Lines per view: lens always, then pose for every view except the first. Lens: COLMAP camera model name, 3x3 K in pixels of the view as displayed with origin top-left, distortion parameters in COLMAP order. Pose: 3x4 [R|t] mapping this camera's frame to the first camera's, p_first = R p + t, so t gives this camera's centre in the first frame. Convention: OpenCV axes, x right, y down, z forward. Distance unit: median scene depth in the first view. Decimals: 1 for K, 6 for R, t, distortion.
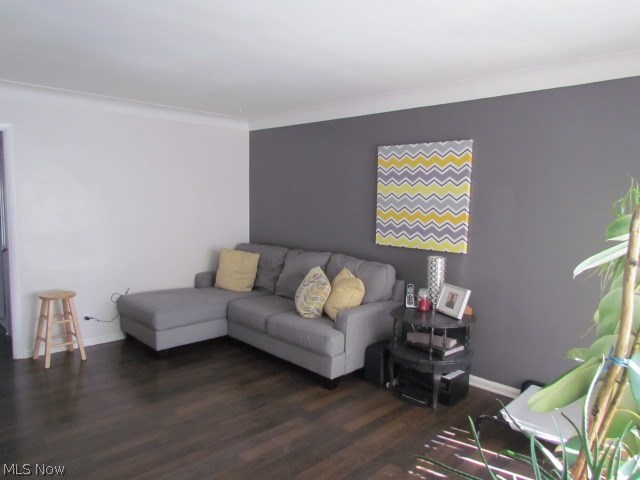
lens RADIAL K [[471.4, 0, 320.0], [0, 471.4, 240.0], [0, 0, 1]] dist [0.000806, 0.006809]
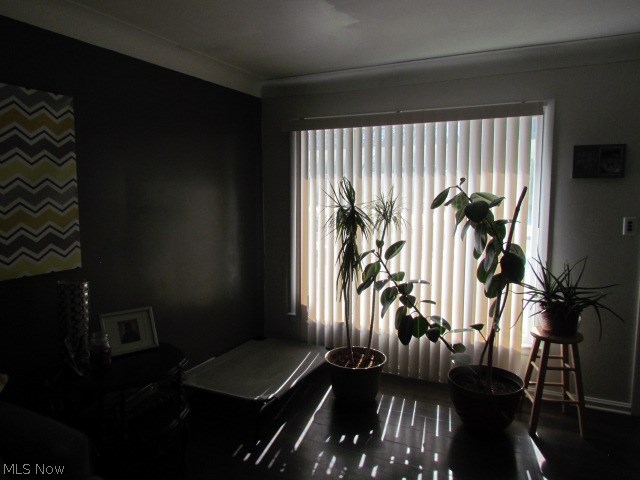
lens RADIAL K [[471.4, 0, 320.0], [0, 471.4, 240.0], [0, 0, 1]] dist [0.000806, 0.006809]
pose [[-0.316226, -0.129852, 0.939755, -0.428017], [0.082645, 0.983052, 0.163644, -0.091163], [-0.945077, 0.129414, -0.300135, 0.868036]]
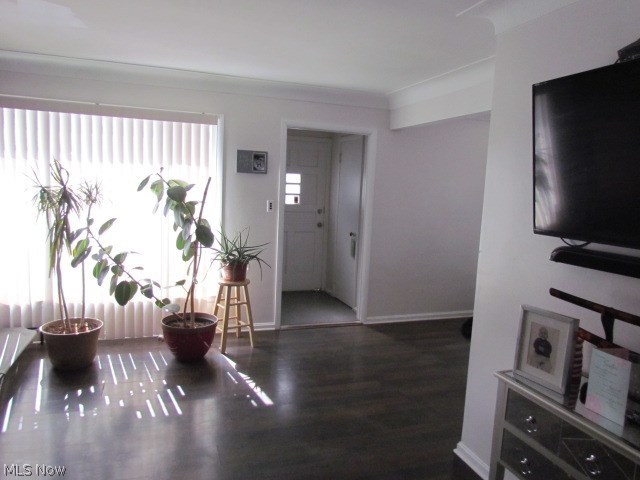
lens RADIAL K [[471.4, 0, 320.0], [0, 471.4, 240.0], [0, 0, 1]] dist [0.000806, 0.006809]
pose [[-0.892097, -0.105249, 0.439416, -0.492853], [-0.021234, 0.981184, 0.191906, -0.090922], [-0.451346, 0.161868, -0.877545, 1.128975]]
